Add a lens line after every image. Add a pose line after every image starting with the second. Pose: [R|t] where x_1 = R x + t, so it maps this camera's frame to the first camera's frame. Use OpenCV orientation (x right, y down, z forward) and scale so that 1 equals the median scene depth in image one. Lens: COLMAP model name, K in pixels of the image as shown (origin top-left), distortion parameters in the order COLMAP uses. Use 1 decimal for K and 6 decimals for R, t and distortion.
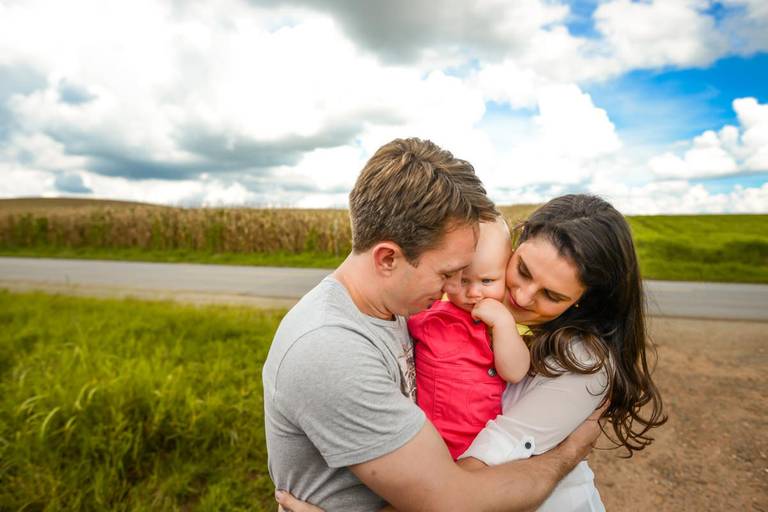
lens RADIAL K [[443.9, 0, 384.0], [0, 443.9, 256.0], [0, 0, 1]] dist [-0.037530, 0.017313]
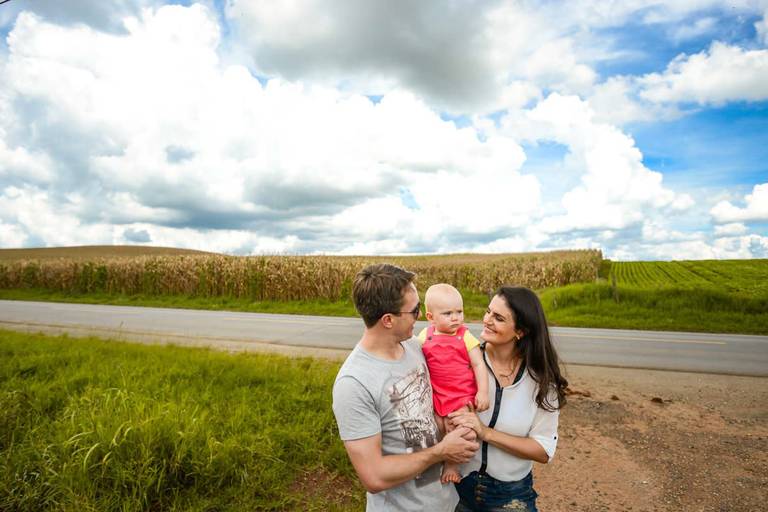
lens RADIAL K [[443.9, 0, 384.0], [0, 443.9, 256.0], [0, 0, 1]] dist [-0.037530, 0.017313]
pose [[0.995701, -0.005791, -0.092445, 0.089630], [-0.003738, 0.994719, -0.102572, -0.024779], [0.092551, 0.102477, 0.990421, -0.098557]]
